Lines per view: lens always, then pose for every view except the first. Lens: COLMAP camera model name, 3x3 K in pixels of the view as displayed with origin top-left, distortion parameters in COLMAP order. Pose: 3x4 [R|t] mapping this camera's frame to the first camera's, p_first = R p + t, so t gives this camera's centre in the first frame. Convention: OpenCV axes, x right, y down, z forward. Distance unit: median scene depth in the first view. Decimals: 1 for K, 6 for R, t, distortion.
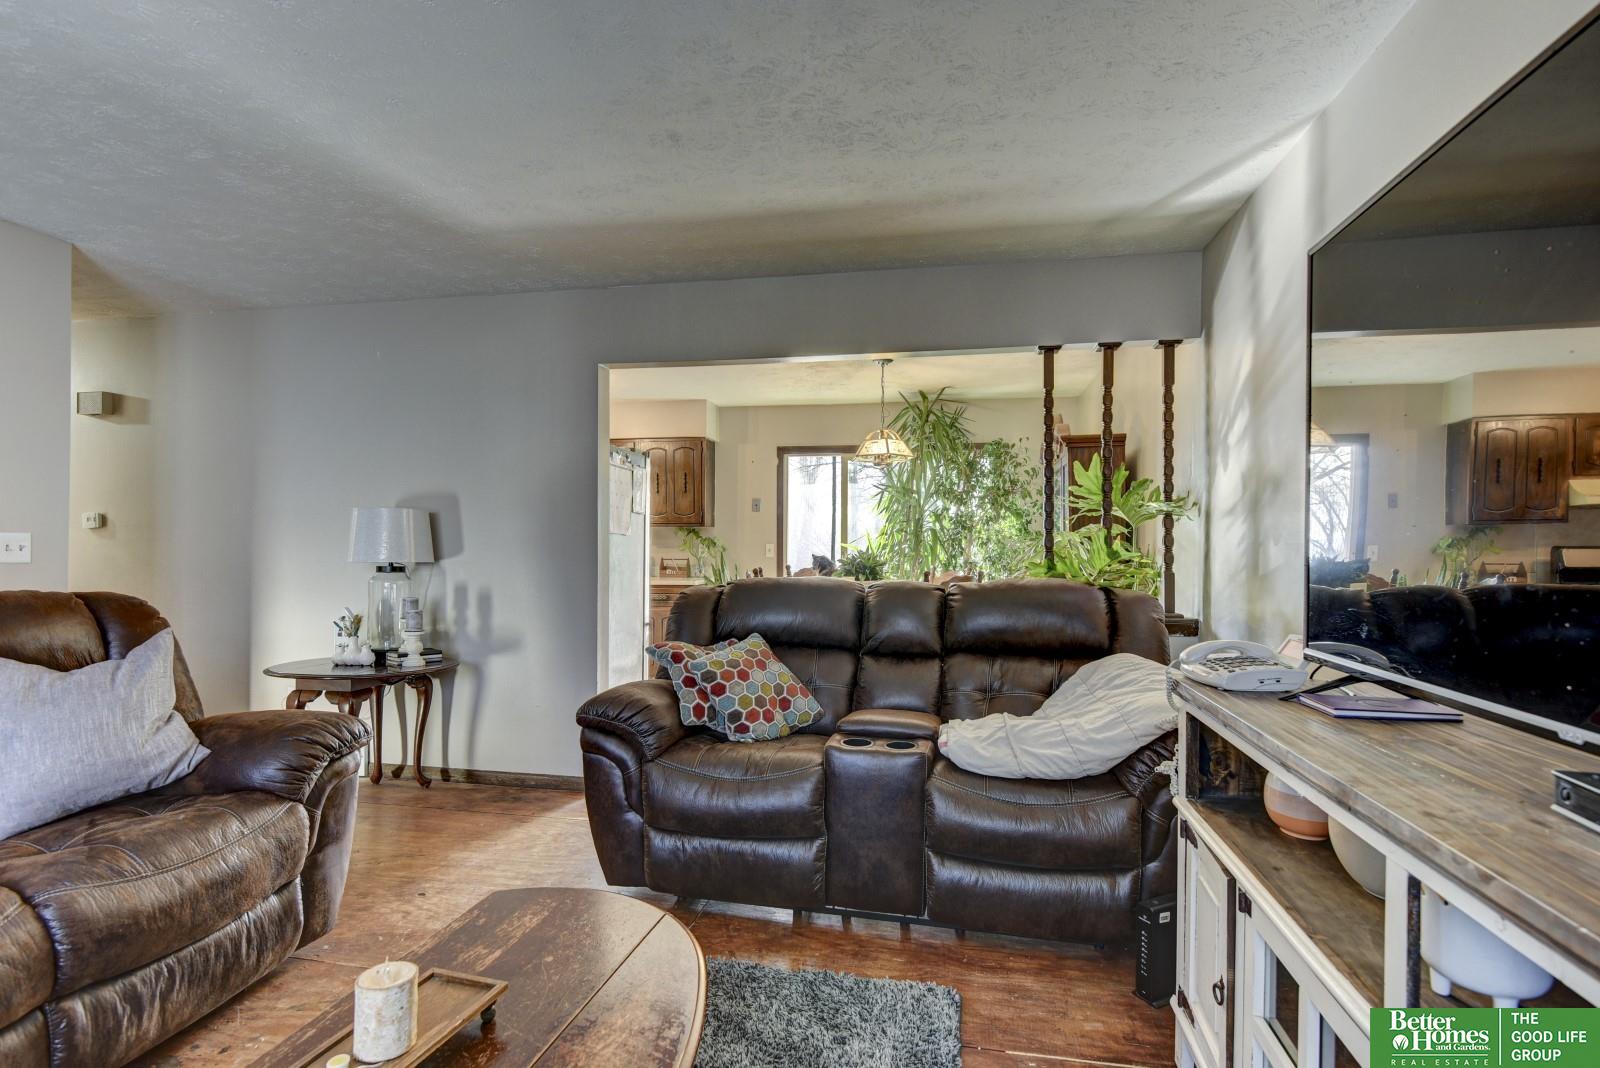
lens RADIAL K [[760.7, 0, 800.3], [0, 760.7, 540.7], [0, 0, 1]] dist [0.000814, -0.000265]
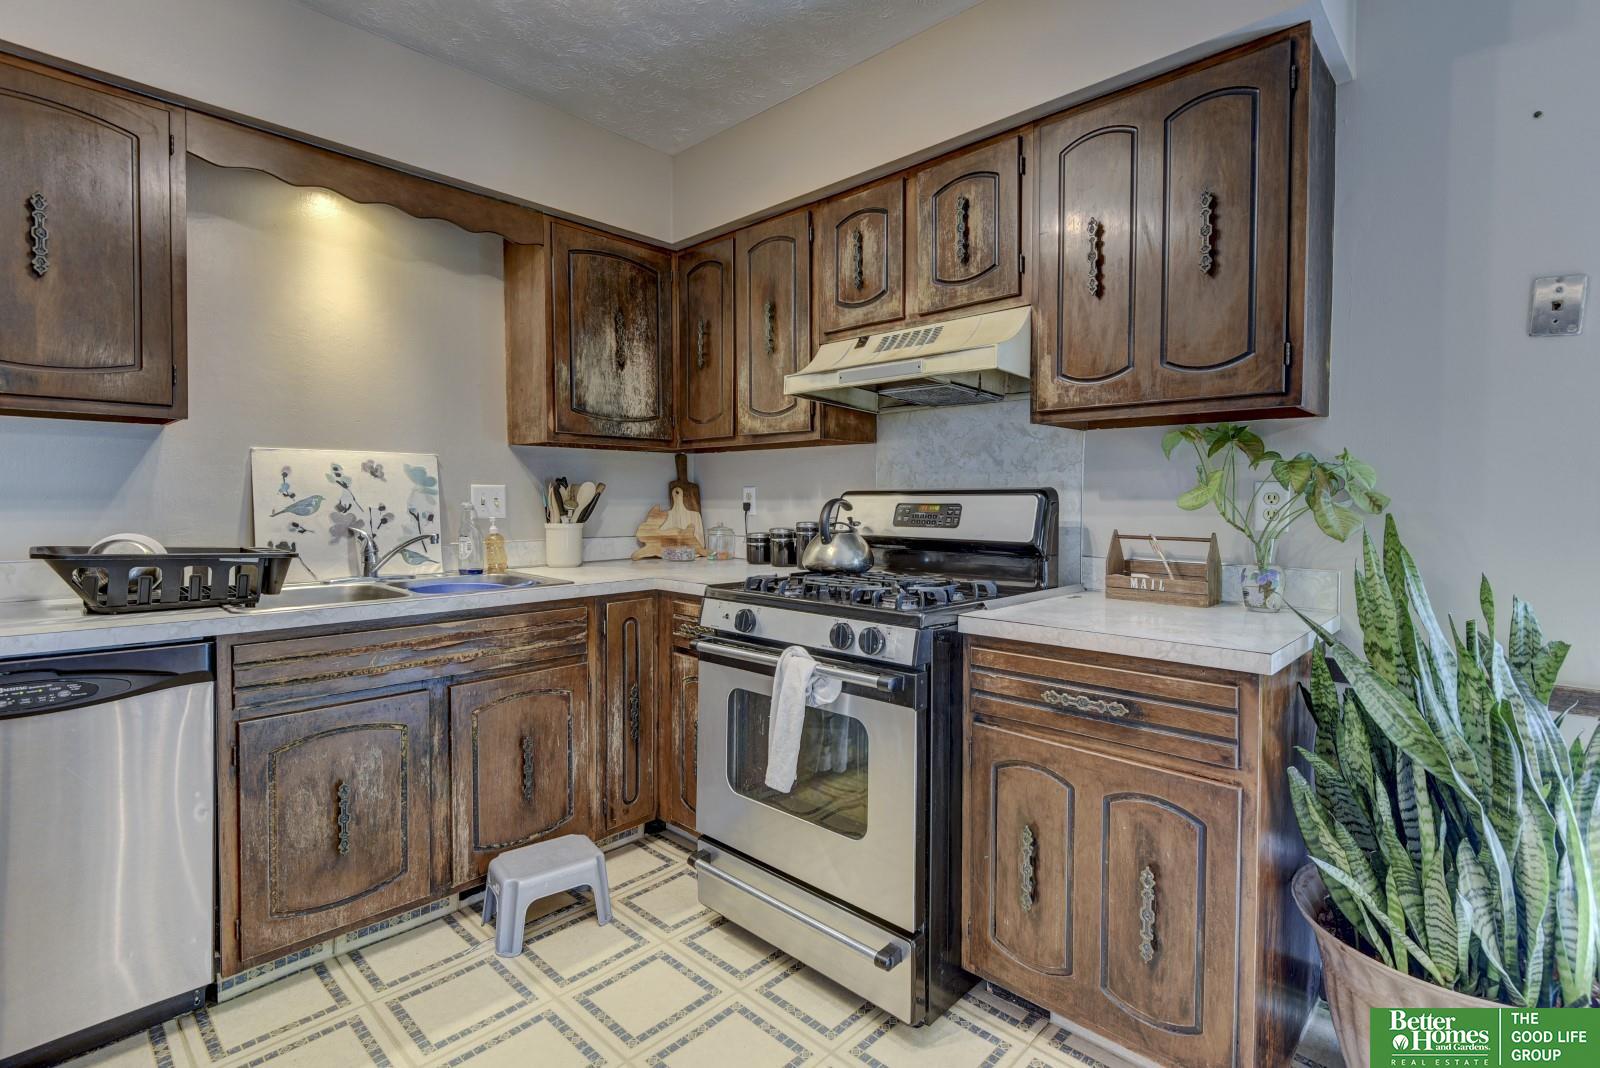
lens RADIAL K [[763.9, 0, 852.6], [0, 763.9, 517.2], [0, 0, 1]] dist [0.003029, -0.001273]
pose [[0.867937, 0.012393, -0.496520, -0.228397], [0.002874, 0.999547, 0.029973, 0.014022], [0.496666, -0.027442, 0.867508, 1.285154]]
